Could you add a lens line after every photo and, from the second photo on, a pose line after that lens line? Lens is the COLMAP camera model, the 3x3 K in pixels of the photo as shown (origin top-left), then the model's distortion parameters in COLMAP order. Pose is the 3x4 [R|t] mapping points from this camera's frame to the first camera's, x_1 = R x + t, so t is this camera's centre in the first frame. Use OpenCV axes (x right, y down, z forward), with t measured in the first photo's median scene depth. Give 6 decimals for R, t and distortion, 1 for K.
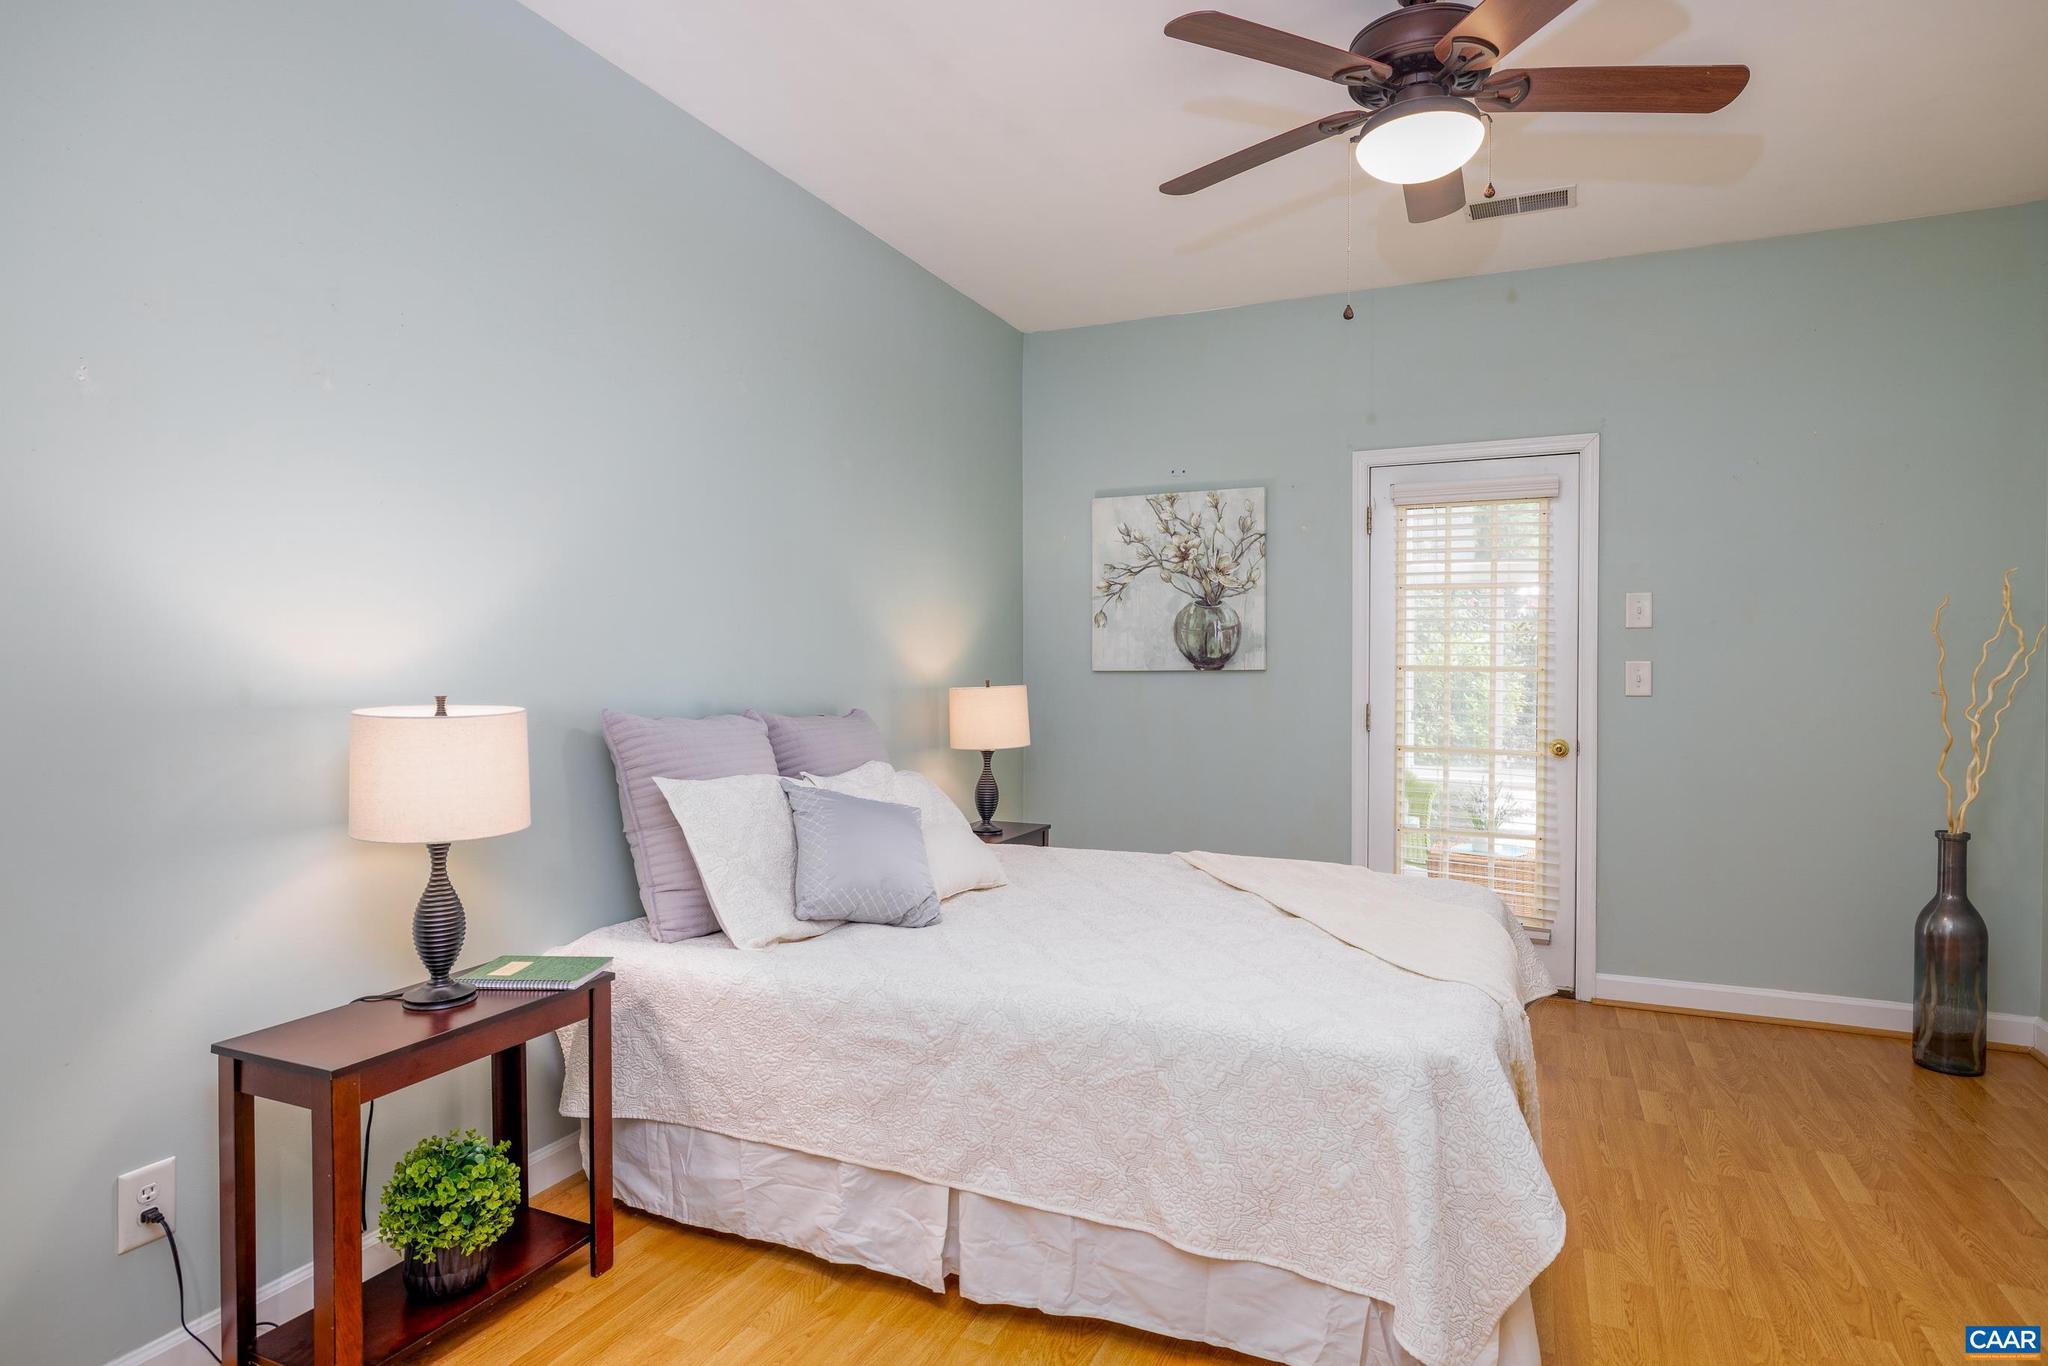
lens RADIAL K [[1068.9, 0, 1029.7], [0, 1068.9, 688.9], [0, 0, 1]] dist [0.002087, -0.000578]
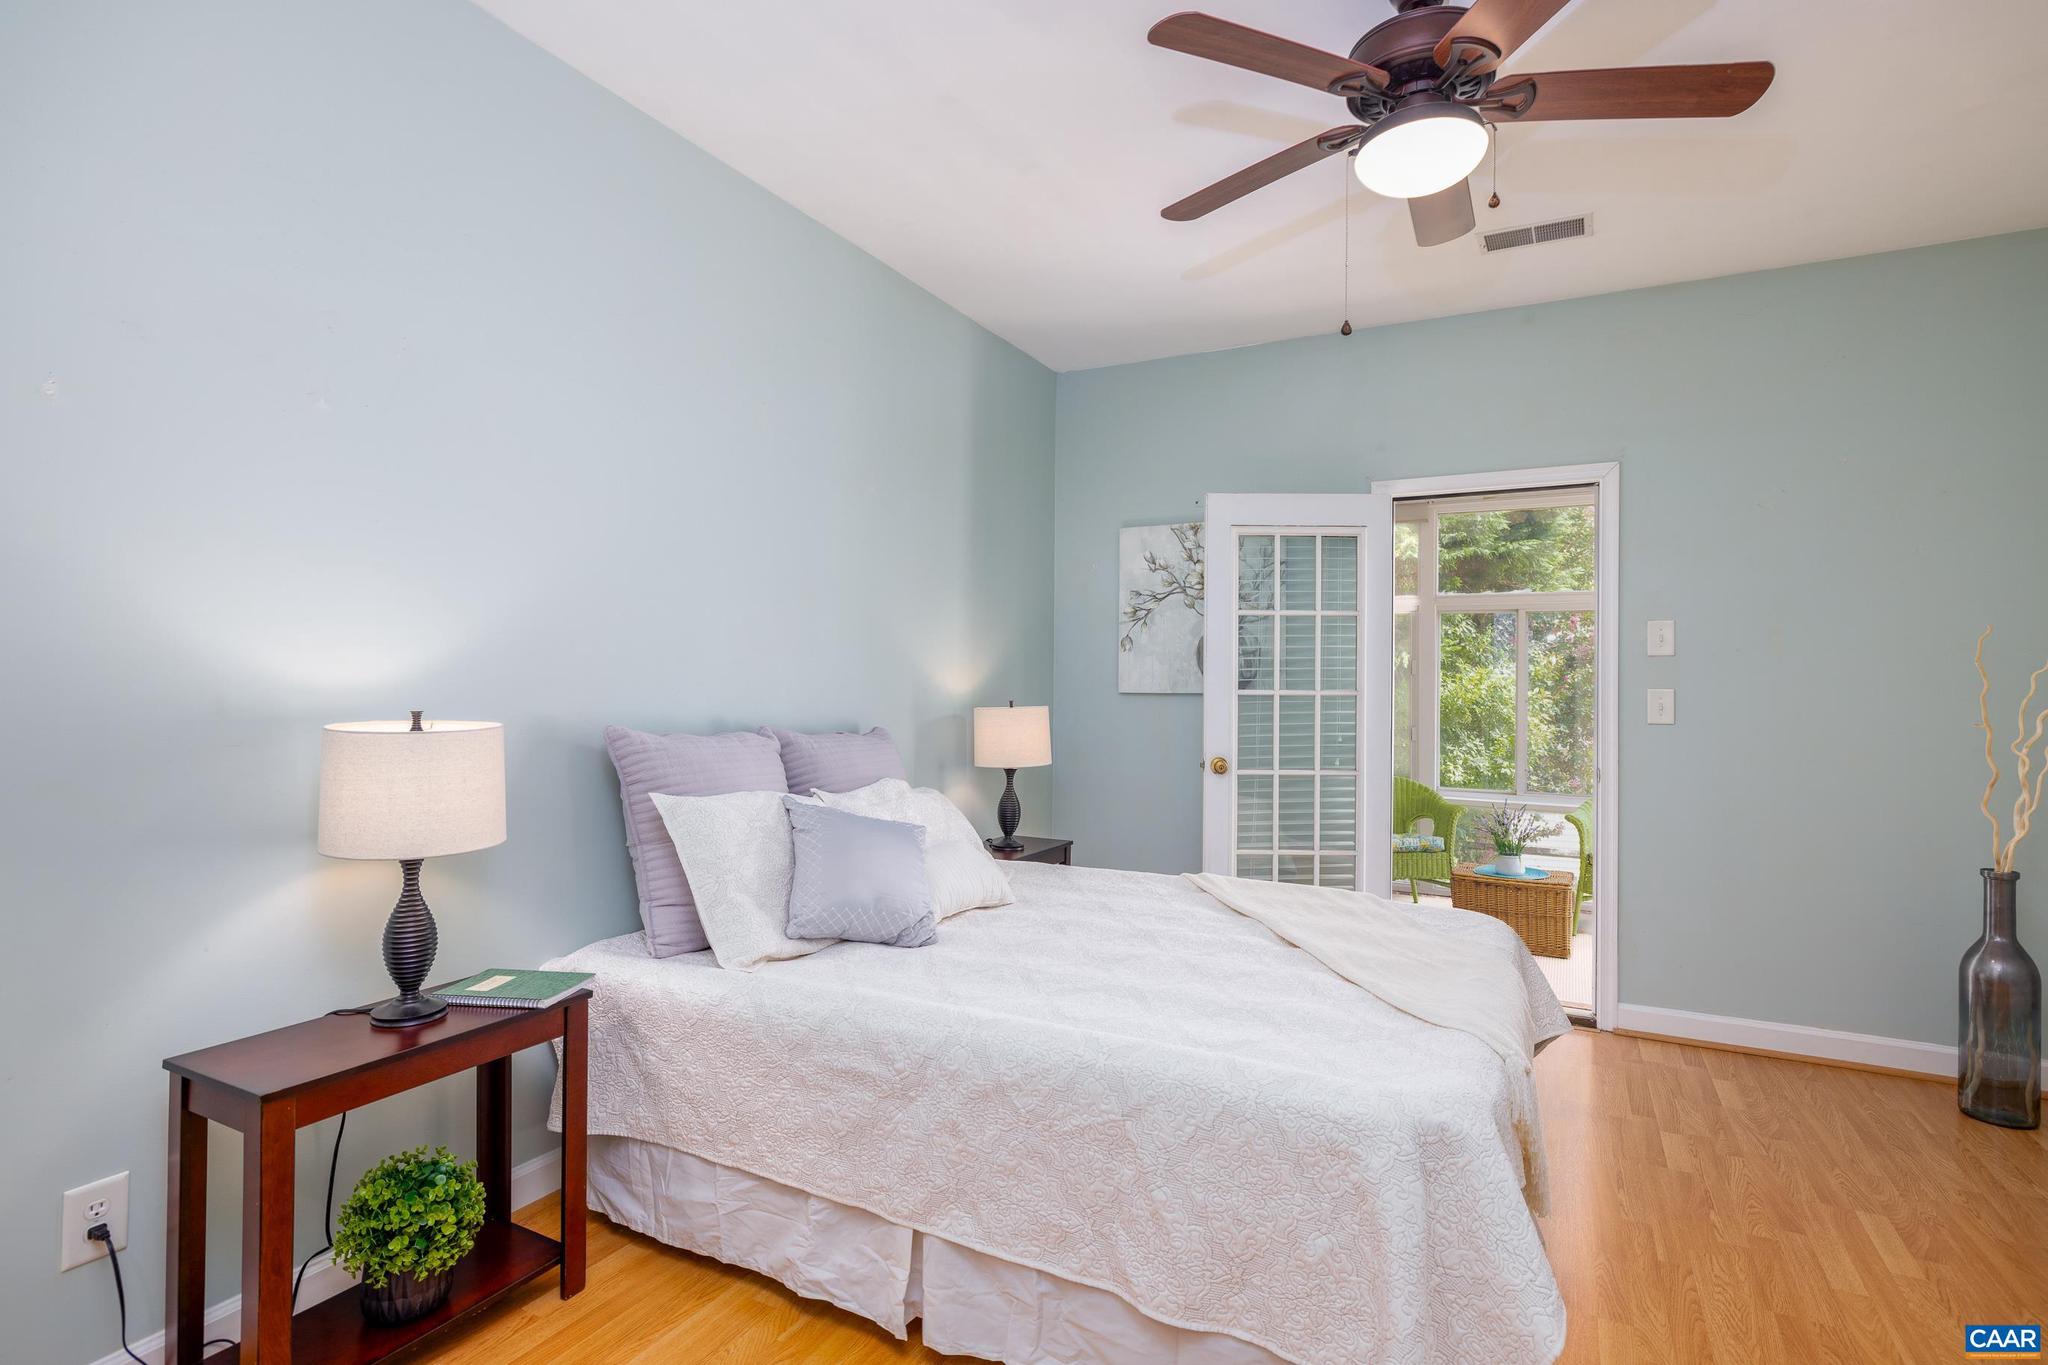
lens RADIAL K [[978.0, 0, 1024.0], [0, 978.0, 682.5], [0, 0, 1]] dist [-0.001751, 0.001308]
pose [[0.997964, 0.010593, -0.062894, 0.065803], [-0.012214, 0.999602, -0.025447, -0.003422], [0.062600, 0.026163, 0.997696, 0.103566]]
